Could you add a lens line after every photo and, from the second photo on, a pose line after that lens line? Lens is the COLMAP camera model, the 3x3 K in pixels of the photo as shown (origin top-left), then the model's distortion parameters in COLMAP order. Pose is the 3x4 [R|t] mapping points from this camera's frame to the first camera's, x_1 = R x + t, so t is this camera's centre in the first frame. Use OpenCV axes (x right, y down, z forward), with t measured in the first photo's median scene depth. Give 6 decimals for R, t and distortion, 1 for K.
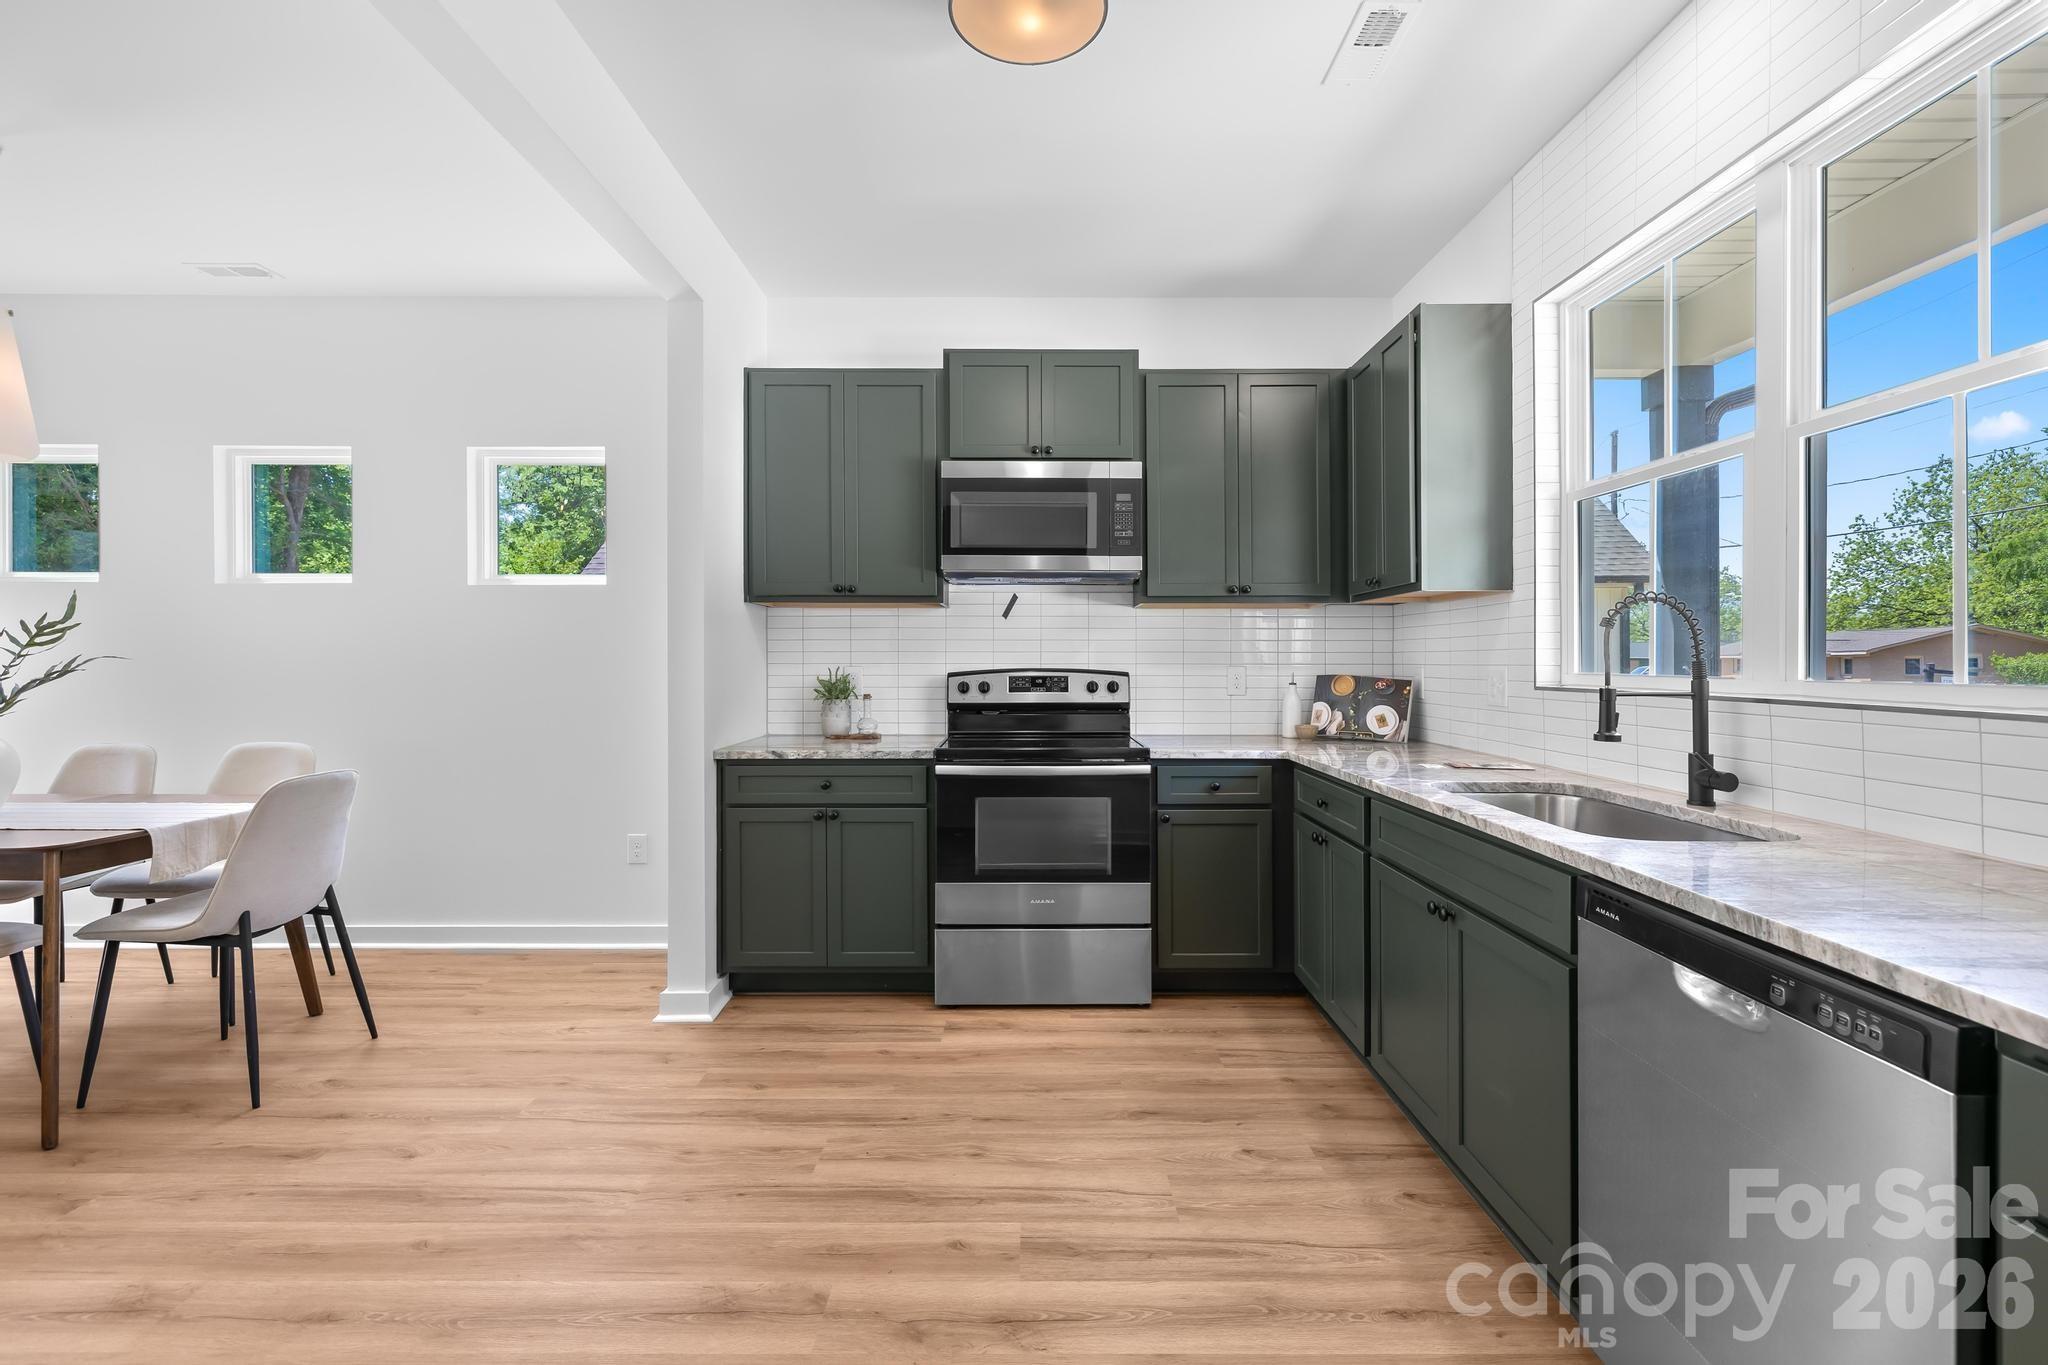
lens RADIAL K [[874.3, 0, 1039.1], [0, 874.3, 675.8], [0, 0, 1]] dist [0.002868, -0.000476]
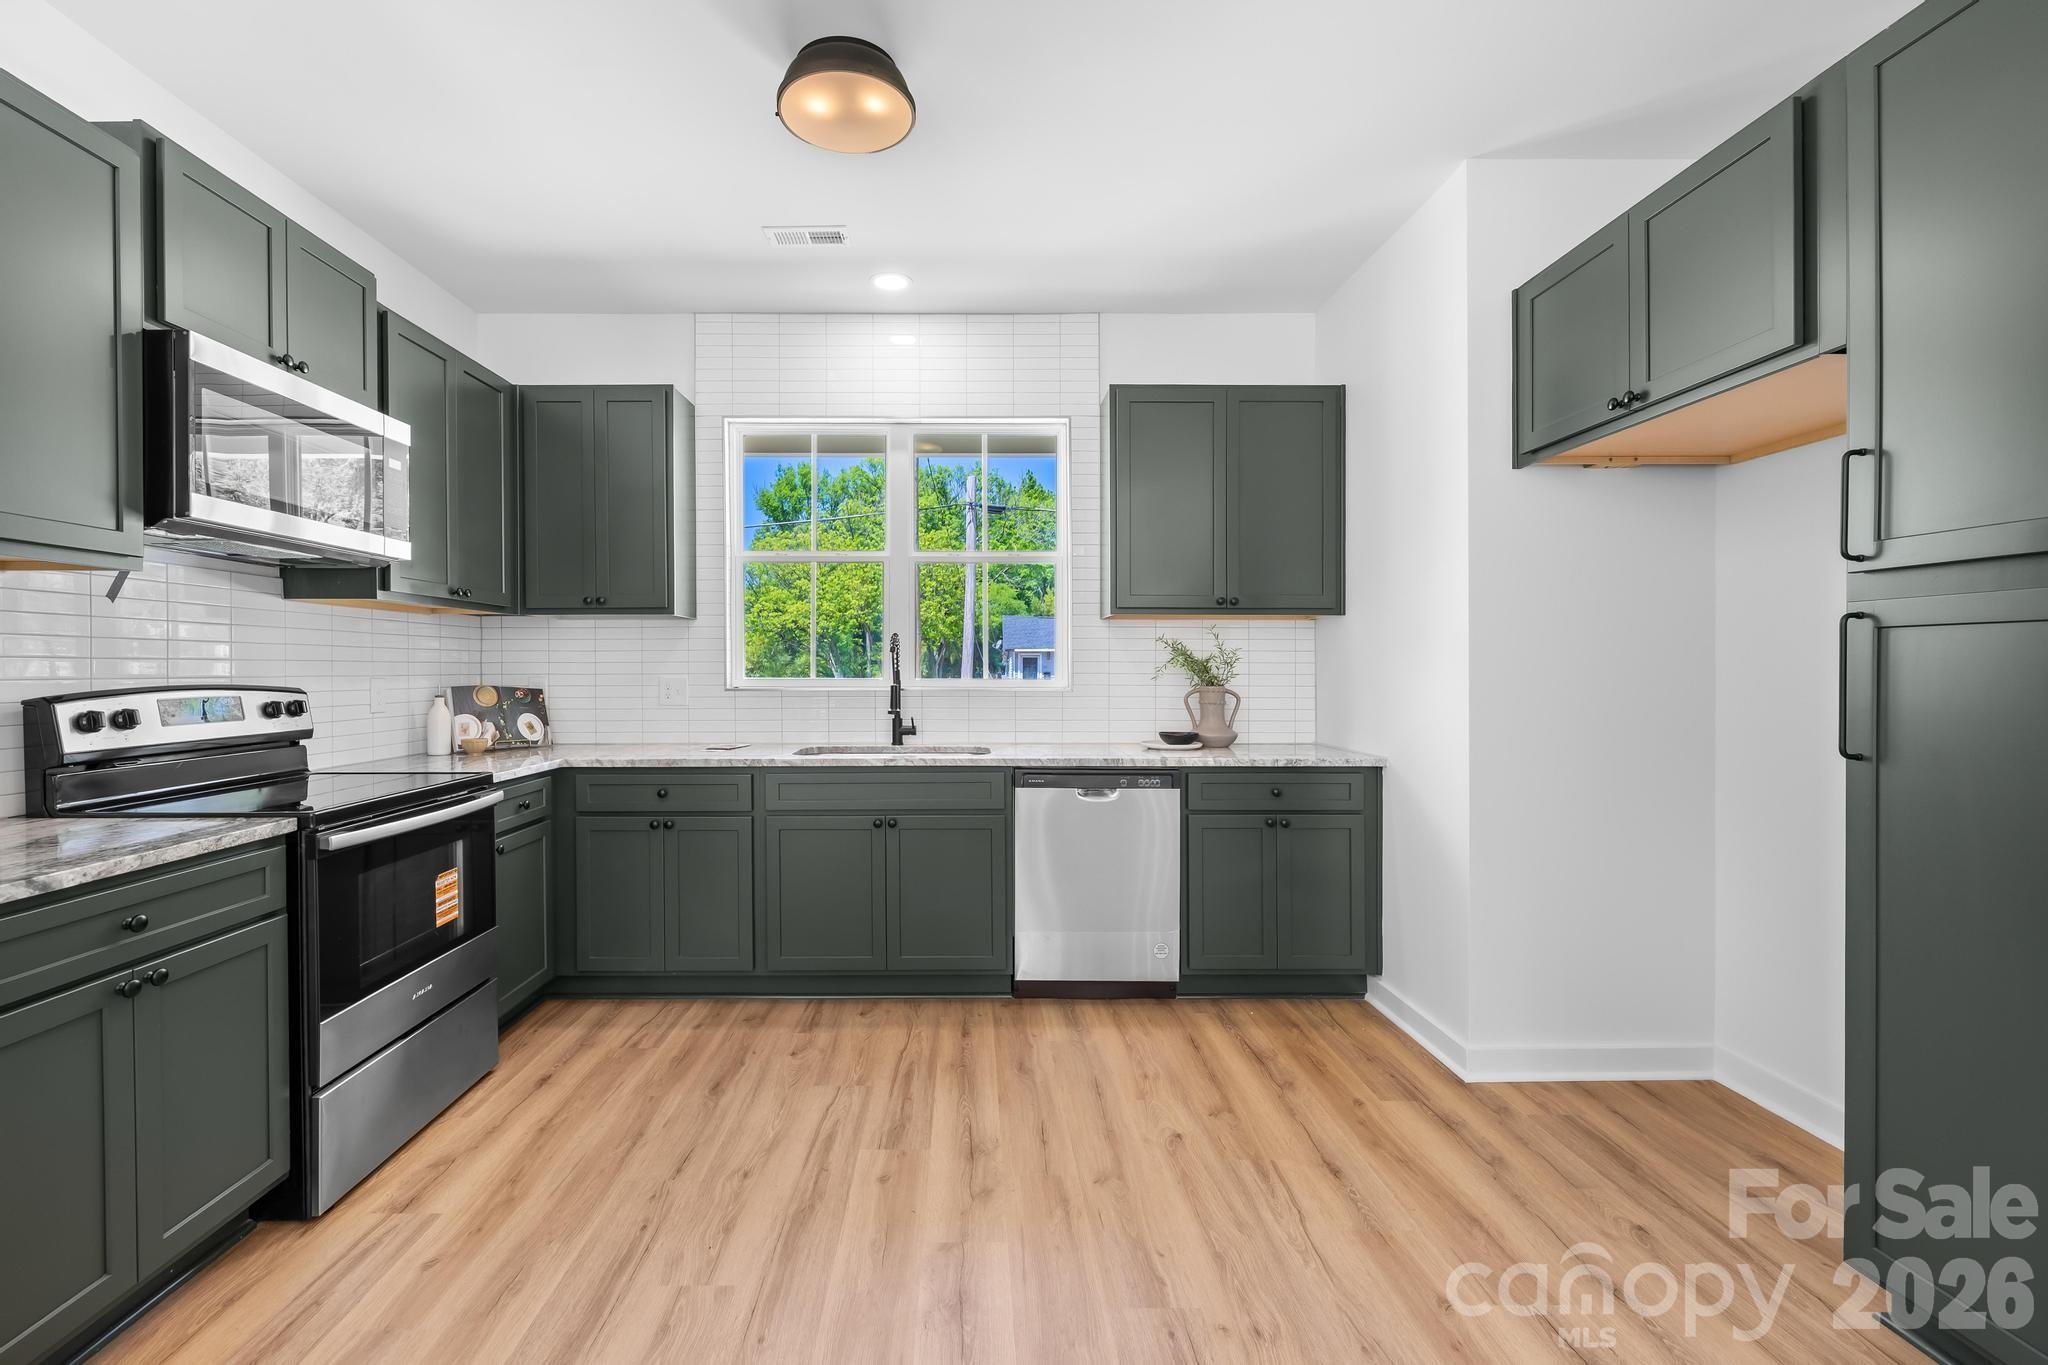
lens RADIAL K [[874.3, 0, 964.1], [0, 874.3, 683.5], [0, 0, 1]] dist [0.002868, -0.000476]
pose [[0.016086, -0.018796, 0.999694, -0.812512], [0.017070, 0.999683, 0.018521, -0.014891], [-0.999725, 0.016767, 0.016402, 0.568294]]
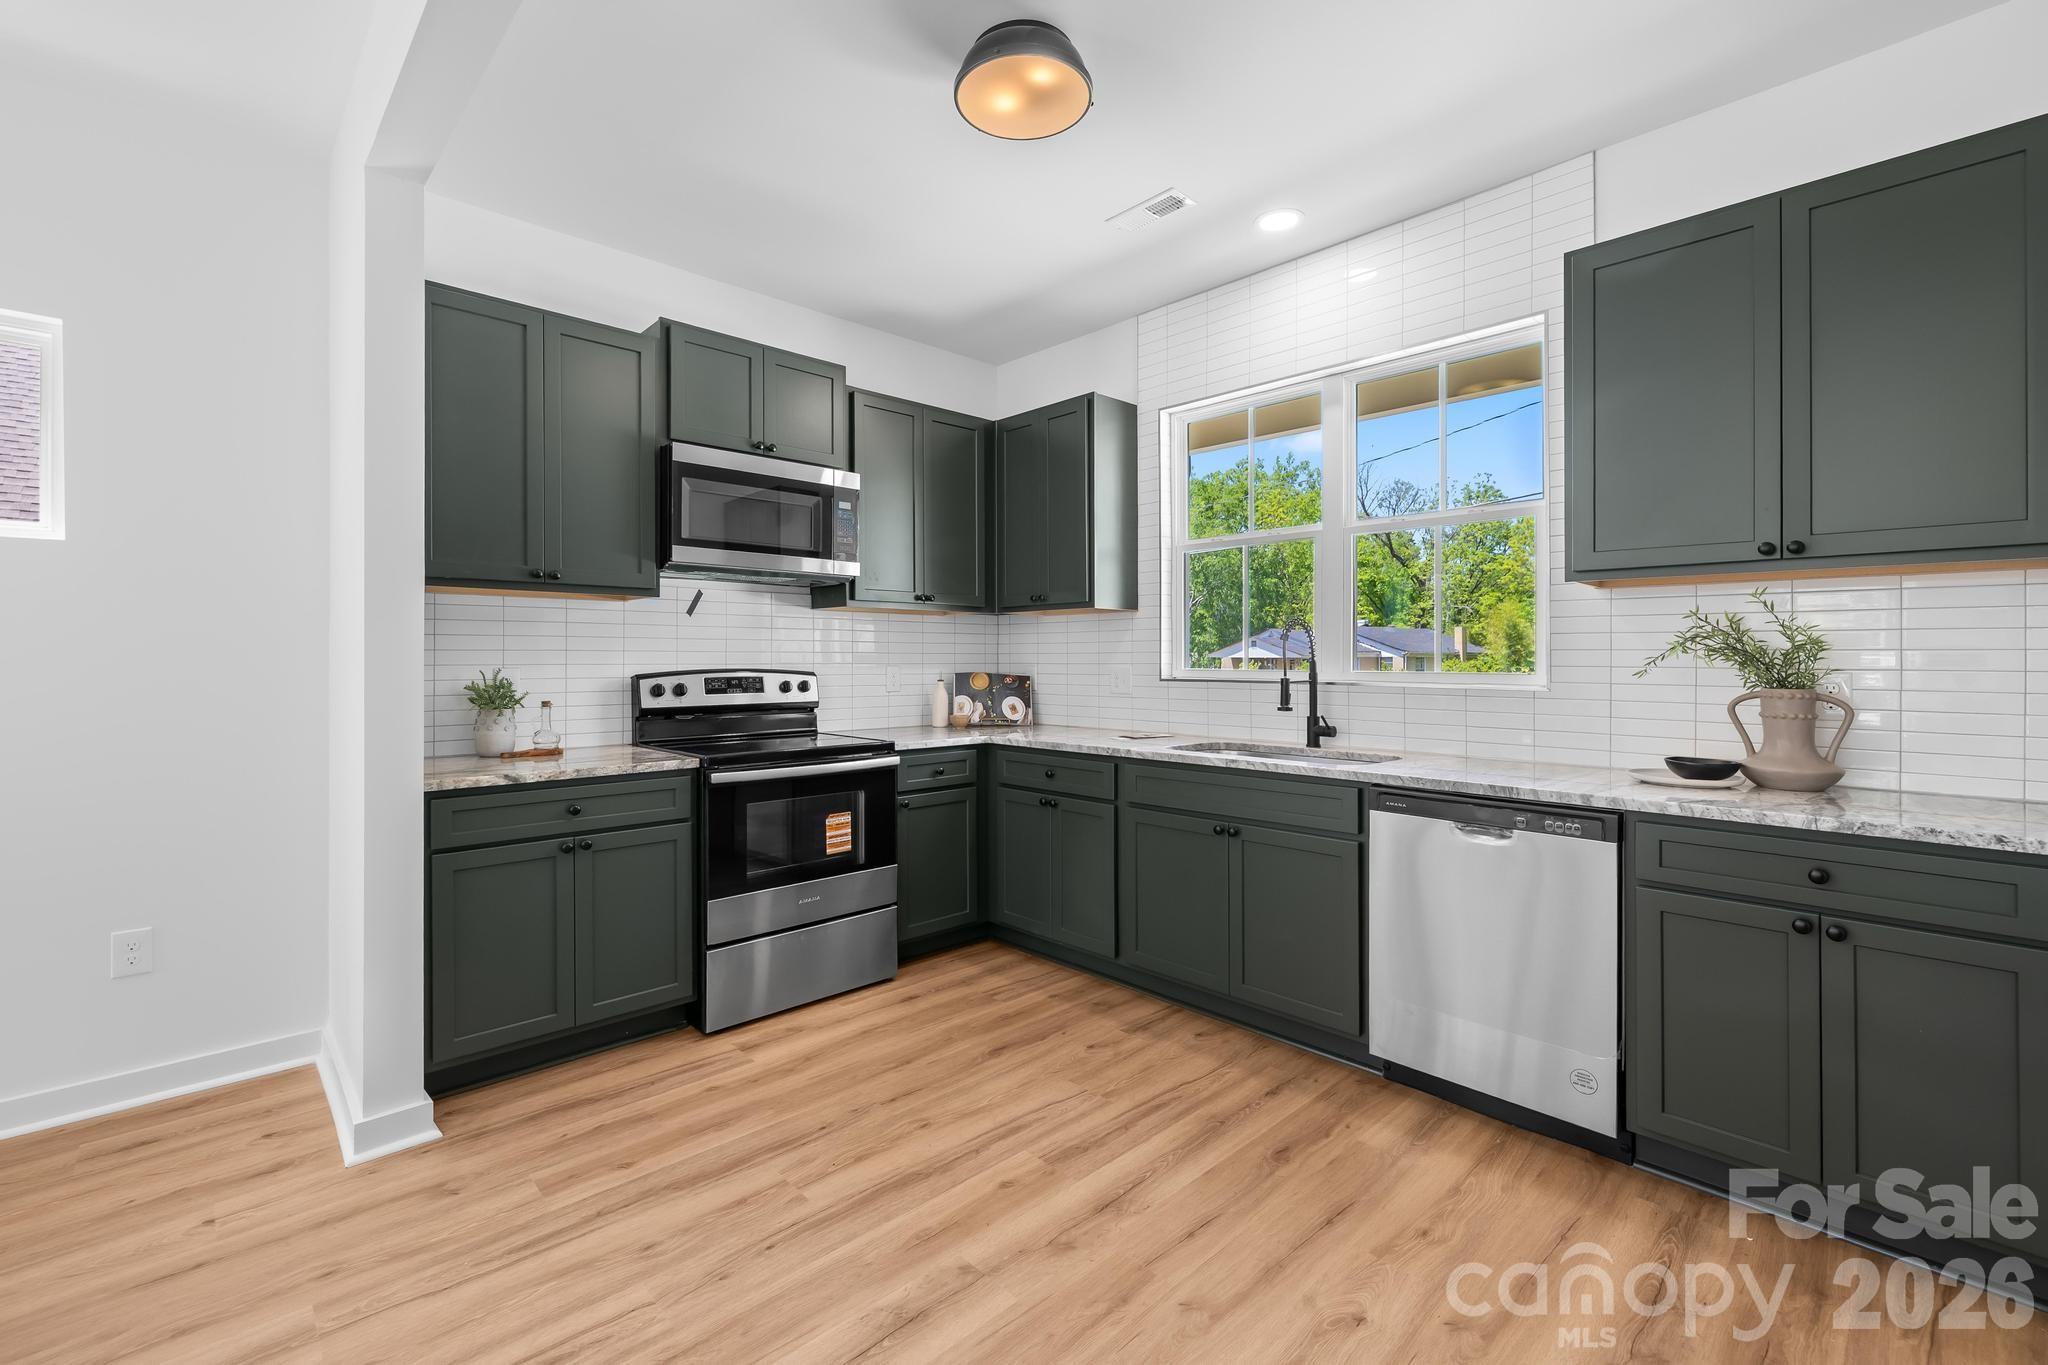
lens RADIAL K [[874.3, 0, 1014.7], [0, 874.3, 668.7], [0, 0, 1]] dist [0.002868, -0.000476]
pose [[0.735973, -0.008254, 0.676961, -0.551927], [0.011126, 0.999938, 0.000096, -0.006232], [-0.676920, 0.007461, 0.736019, 0.106942]]
